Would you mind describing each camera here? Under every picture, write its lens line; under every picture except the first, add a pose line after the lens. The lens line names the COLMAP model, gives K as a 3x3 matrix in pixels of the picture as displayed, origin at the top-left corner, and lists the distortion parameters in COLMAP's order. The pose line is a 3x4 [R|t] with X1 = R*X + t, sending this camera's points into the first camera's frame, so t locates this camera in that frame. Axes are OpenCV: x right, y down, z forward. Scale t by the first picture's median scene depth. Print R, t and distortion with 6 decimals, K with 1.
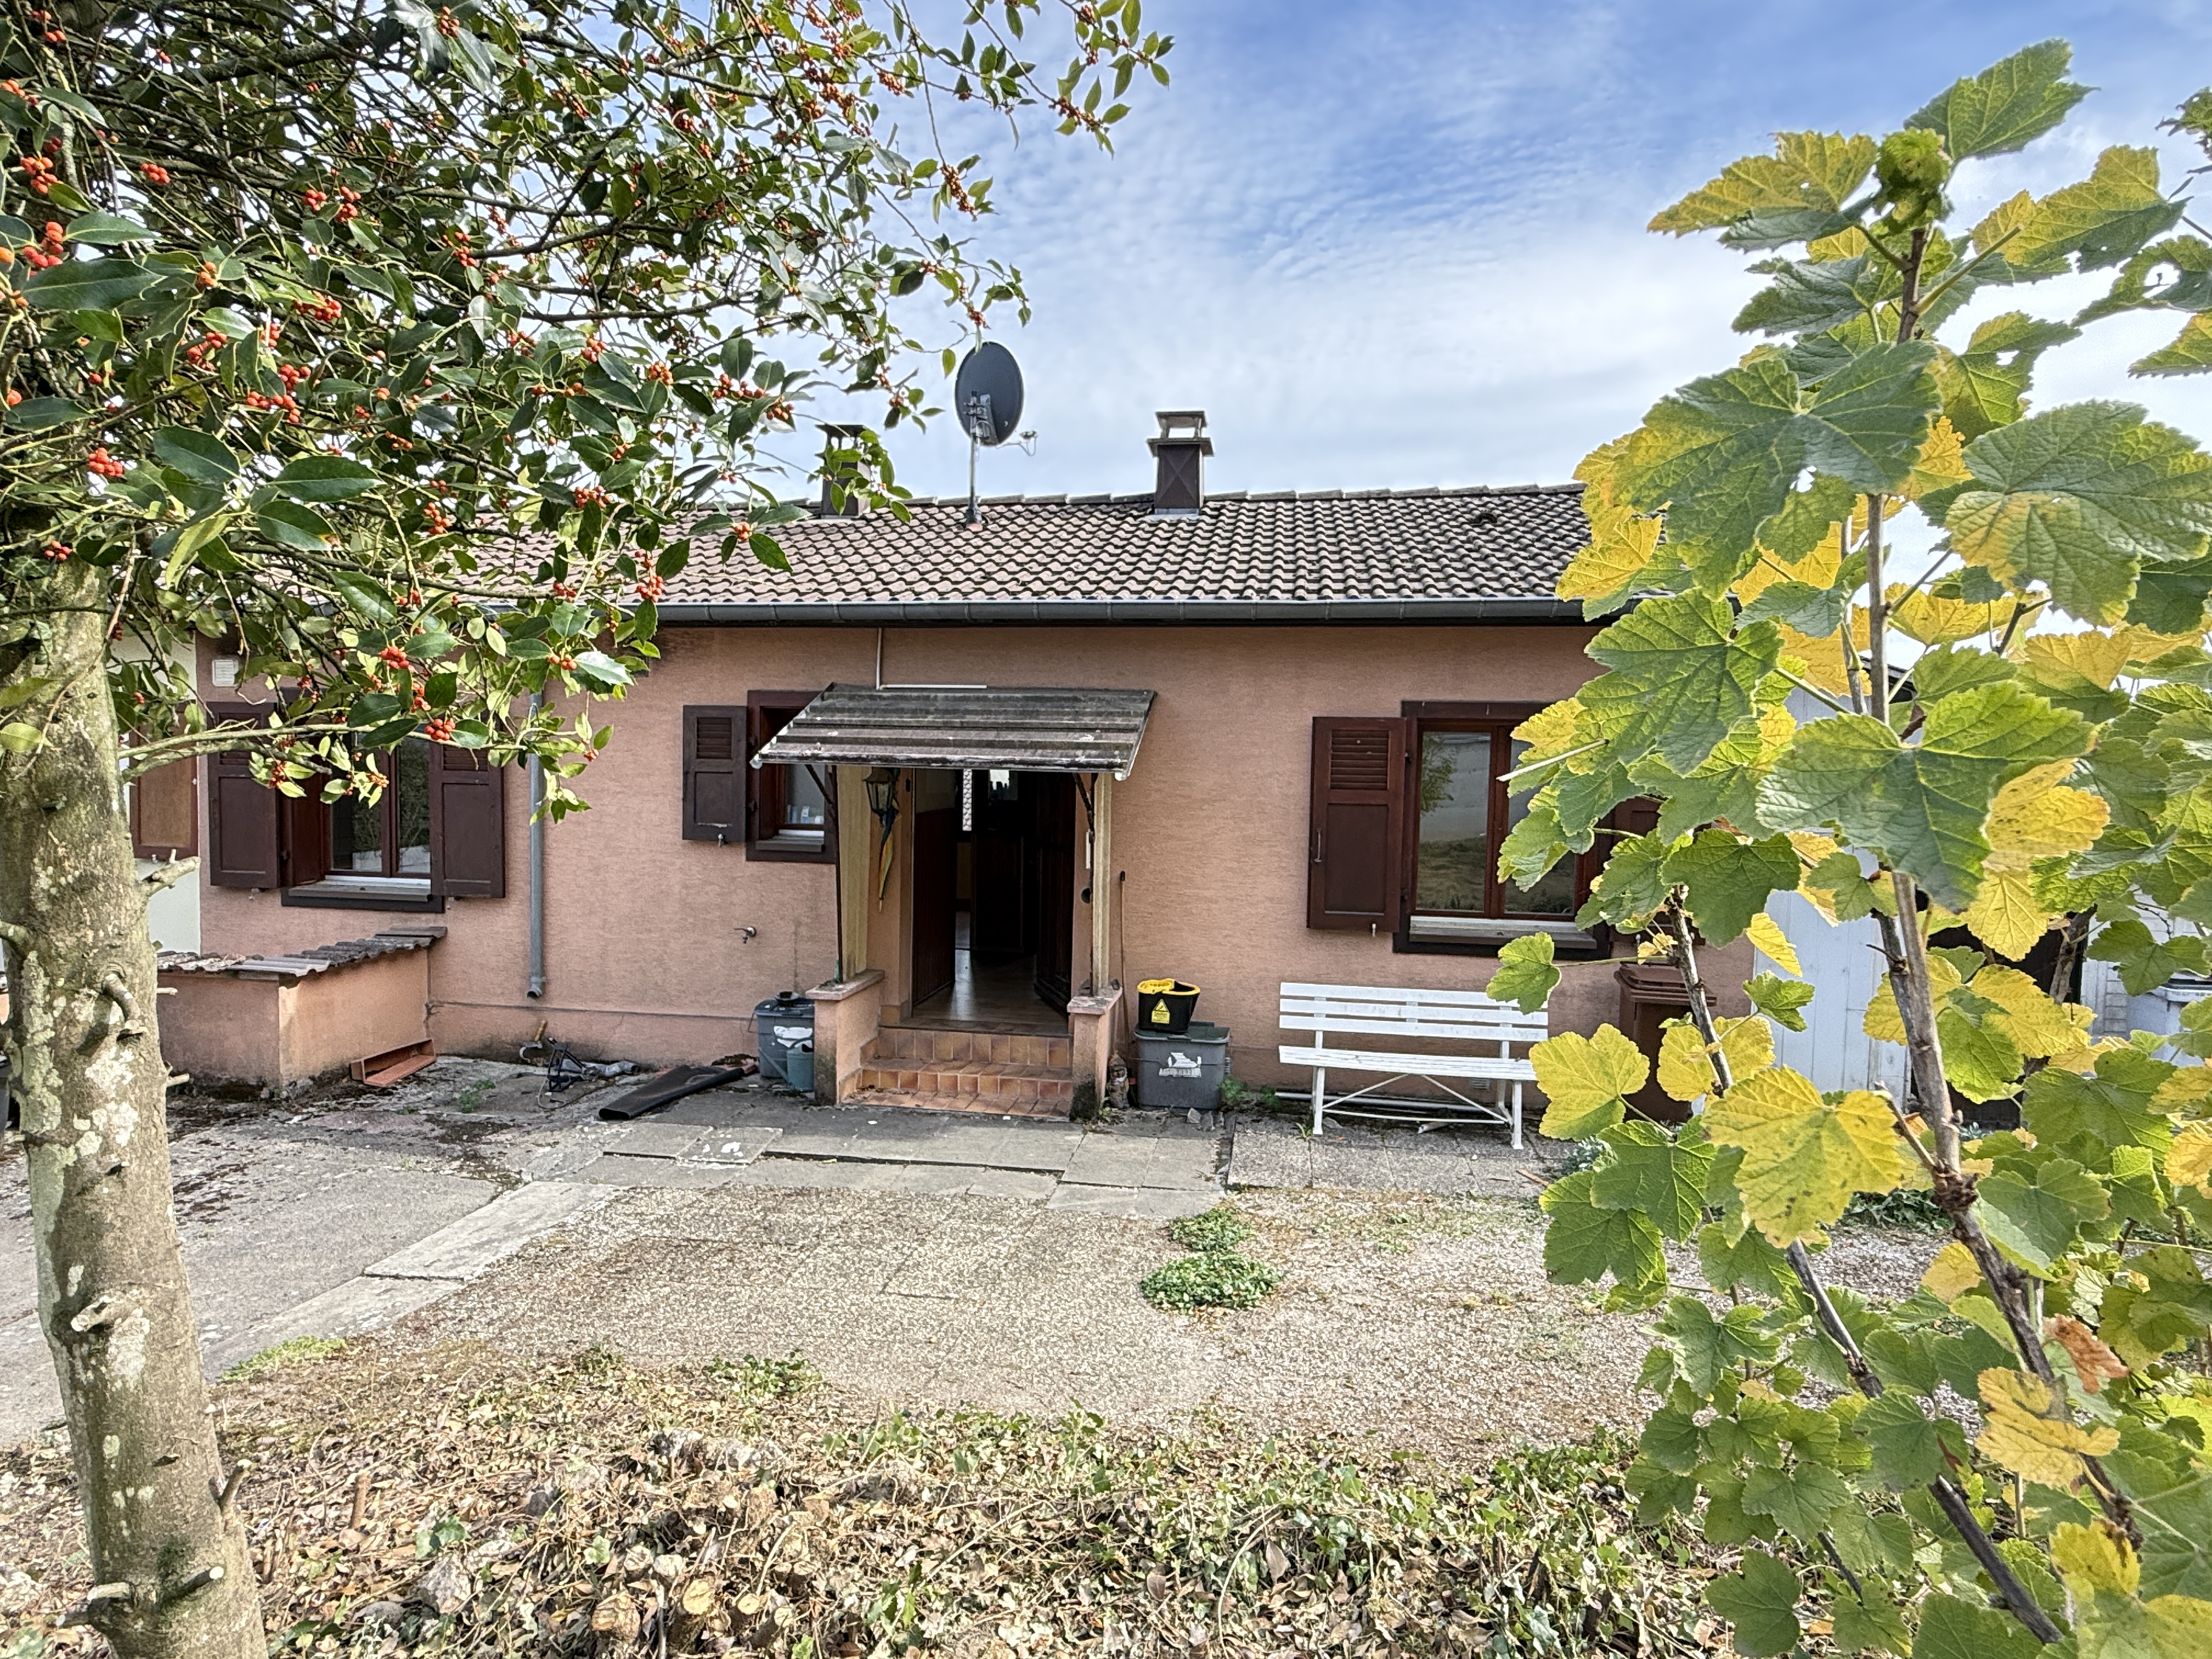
lens RADIAL K [[1225.6, 0, 1095.6], [0, 1225.6, 834.3], [0, 0, 1]] dist [0.000920, 0.003200]
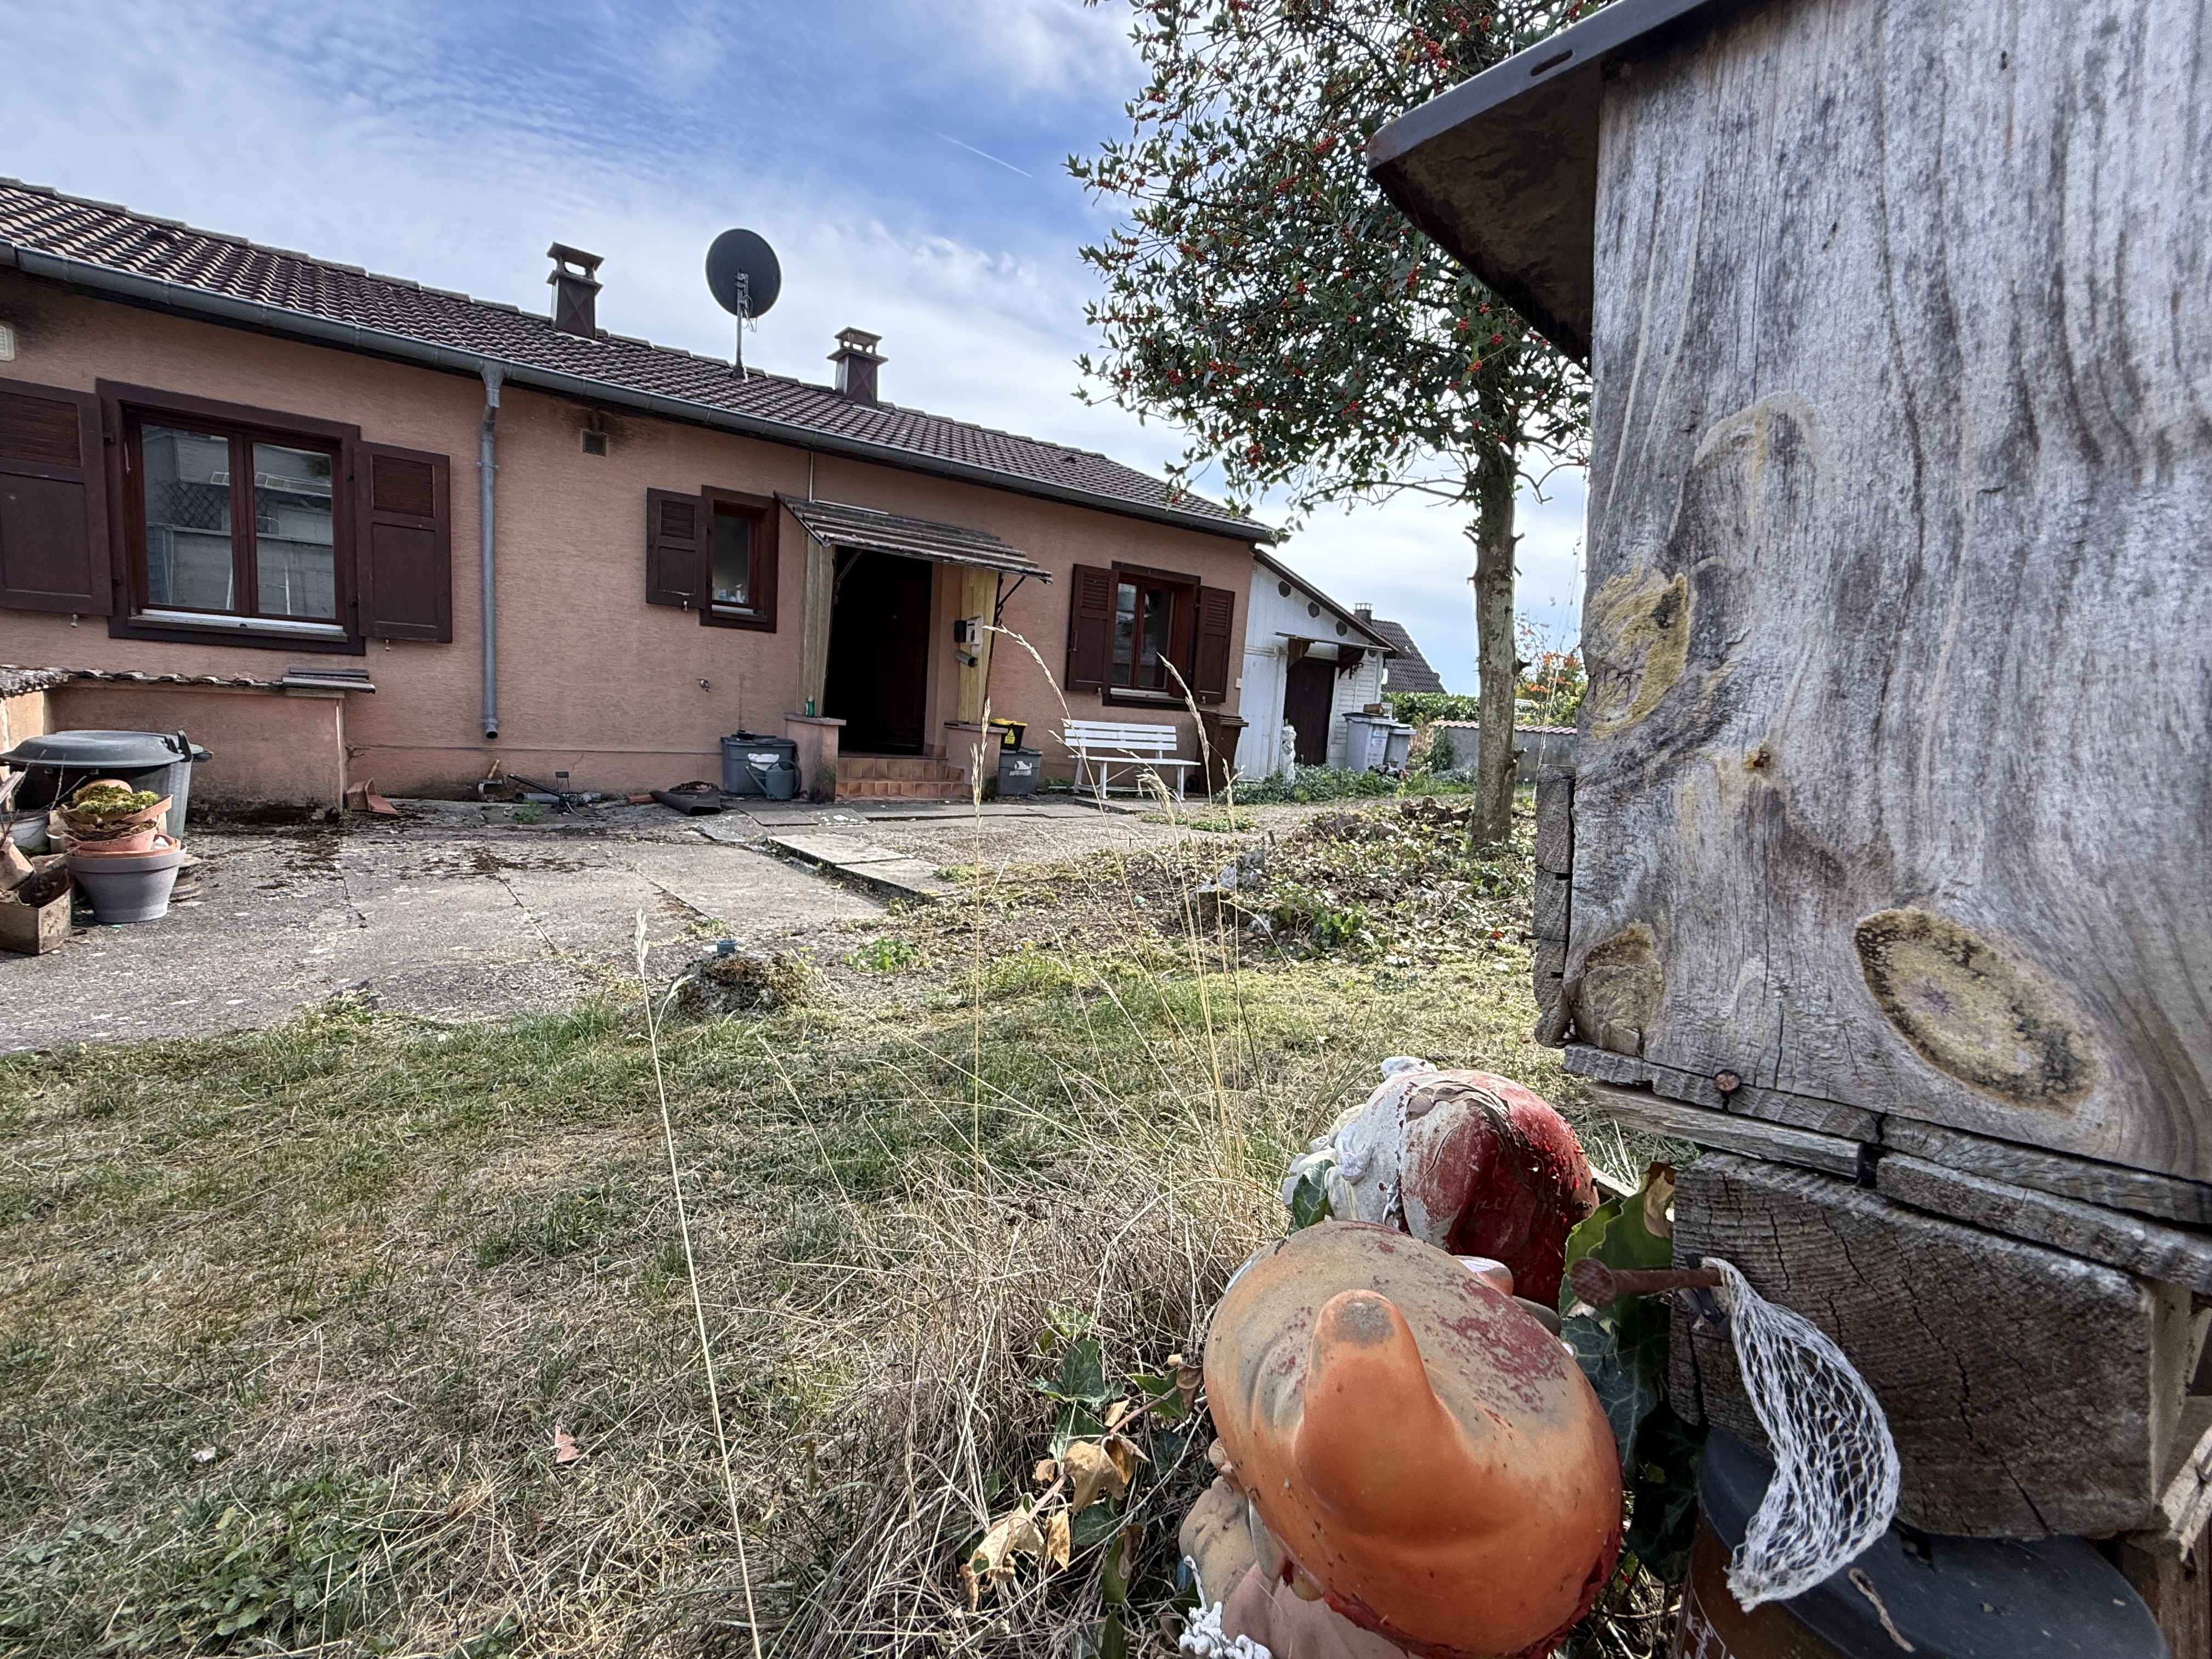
lens RADIAL K [[973.4, 0, 1102.8], [0, 973.4, 830.5], [0, 0, 1]] dist [-0.001576, 0.000888]
pose [[0.699395, -0.064621, 0.711809, -0.816053], [-0.012640, 0.994630, 0.102717, 0.139523], [-0.714624, -0.080837, 0.694822, 0.004036]]
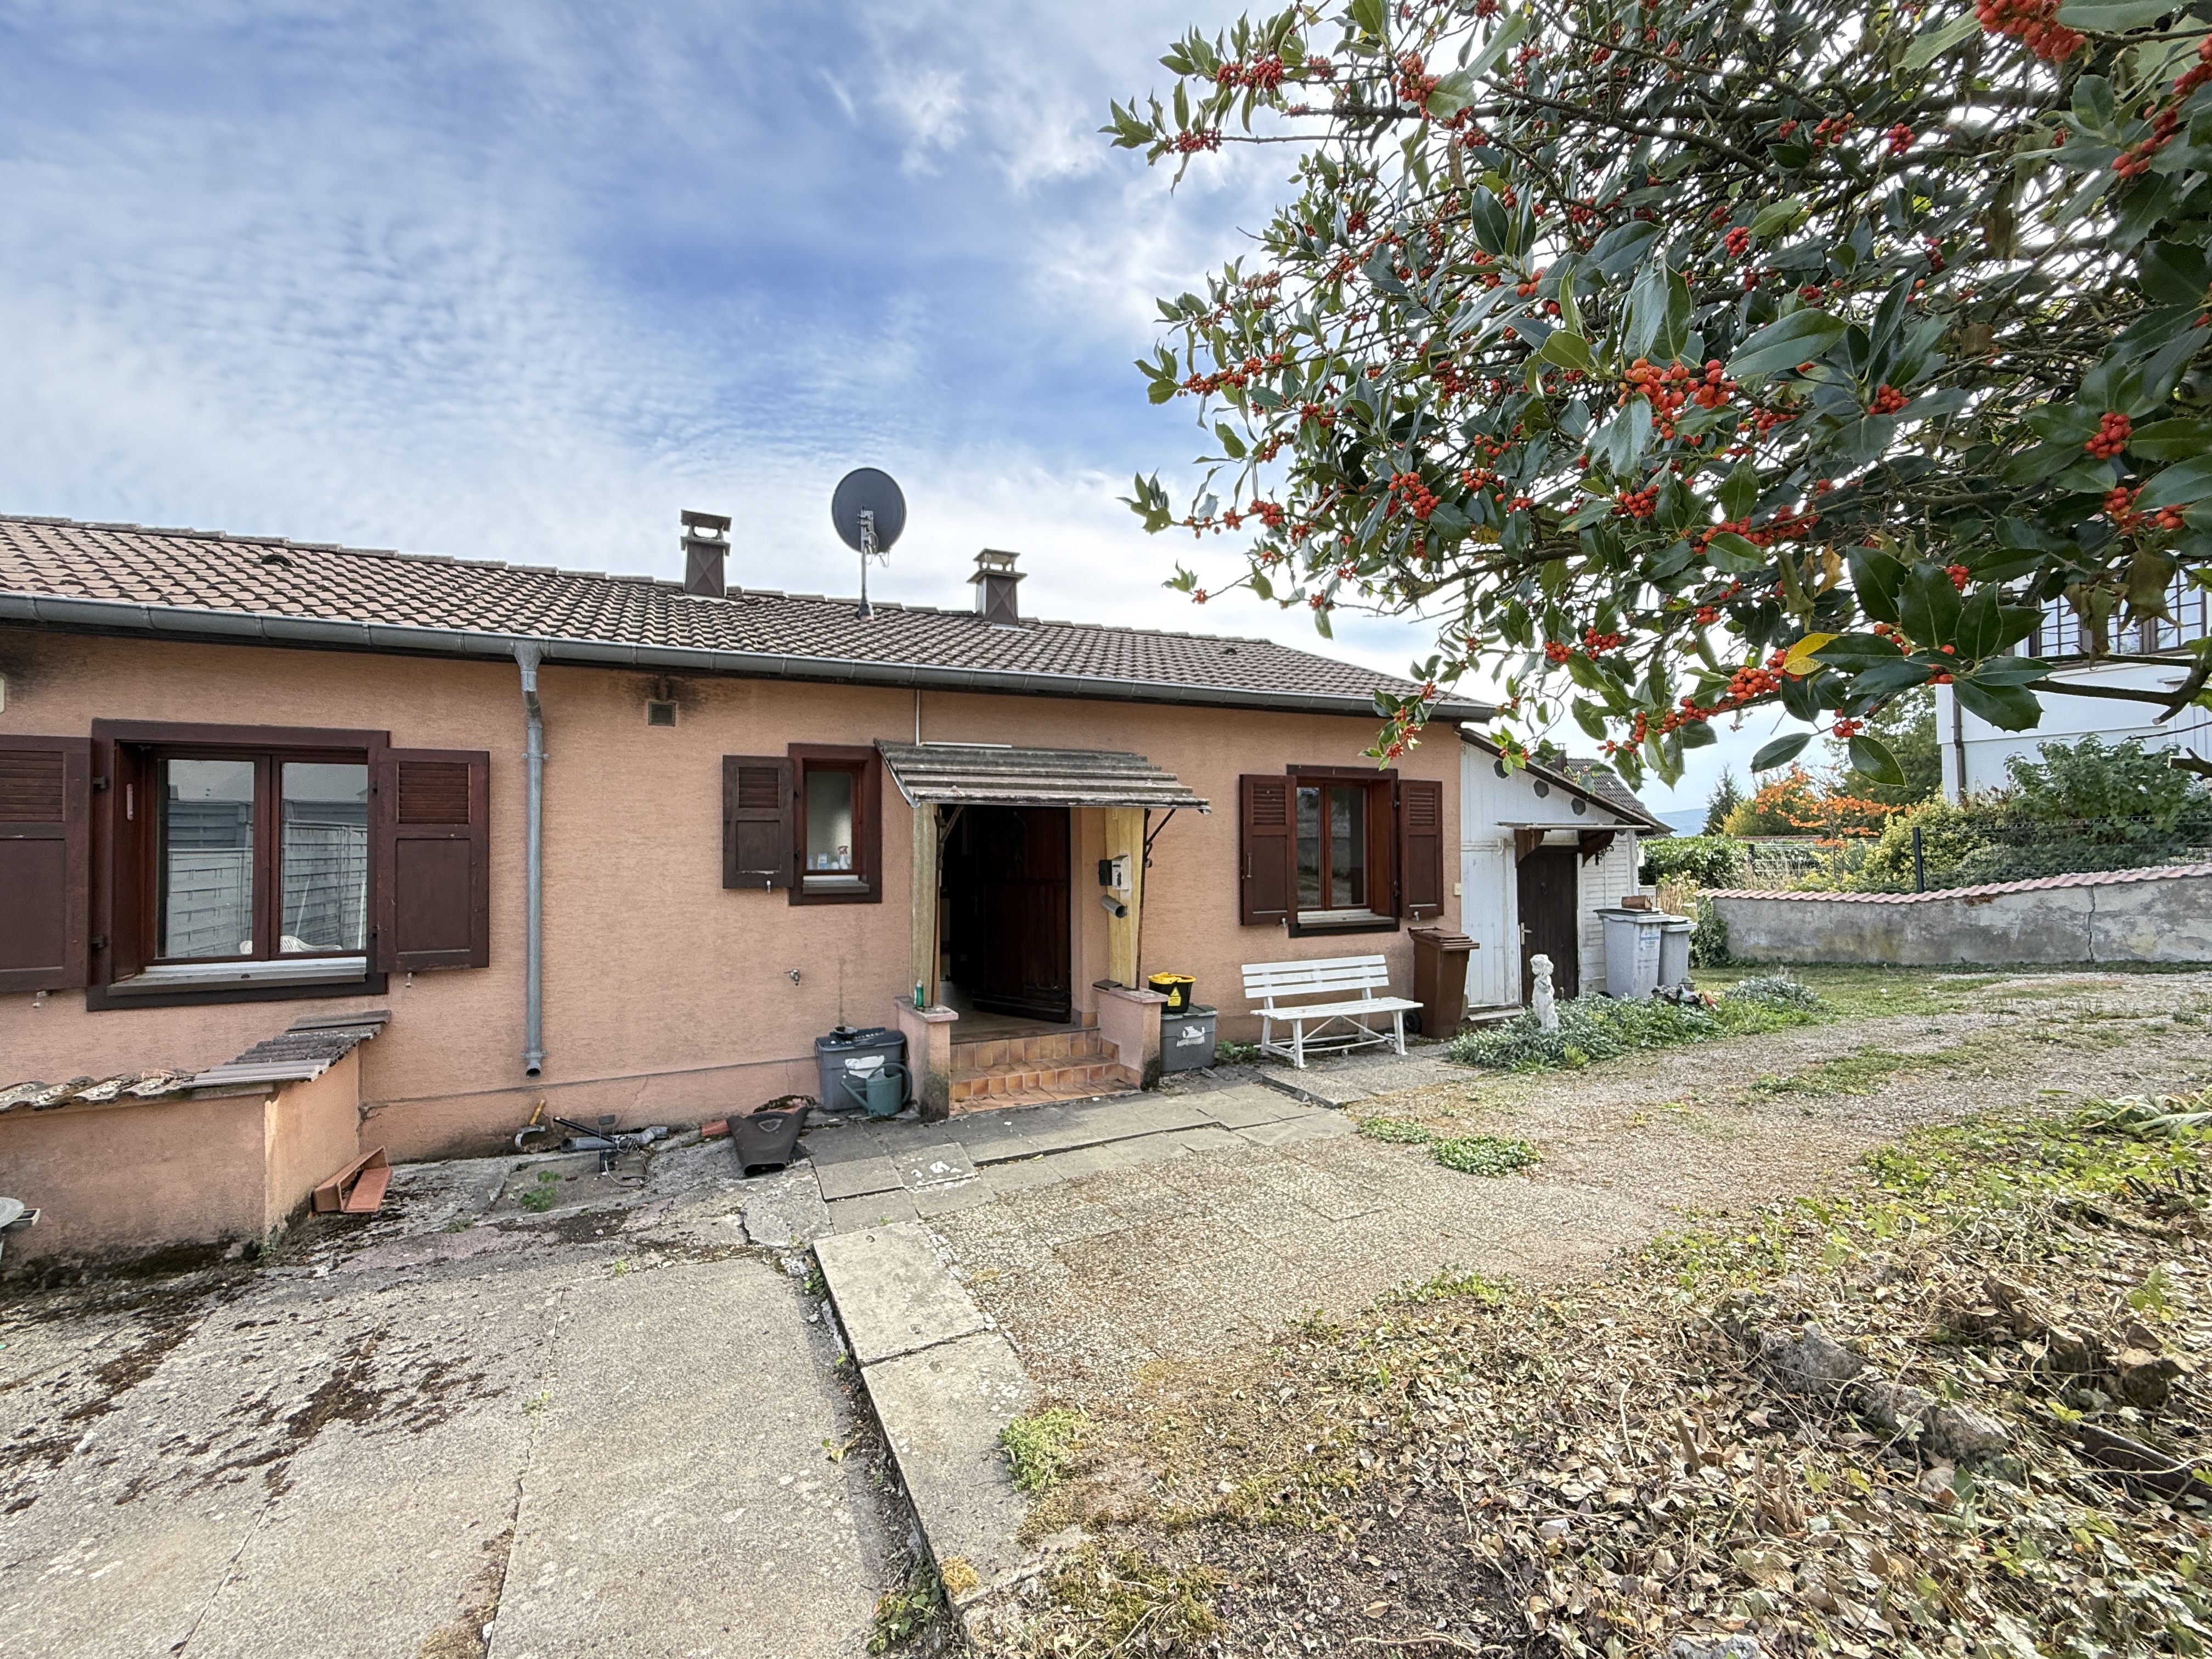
lens RADIAL K [[899.1, 0, 1108.1], [0, 899.1, 838.0], [0, 0, 1]] dist [-0.001966, 0.001010]
pose [[0.828018, -0.019915, 0.560348, -0.554405], [0.059828, 0.996802, -0.052980, 0.023878], [-0.557500, 0.077393, 0.826561, 0.246570]]
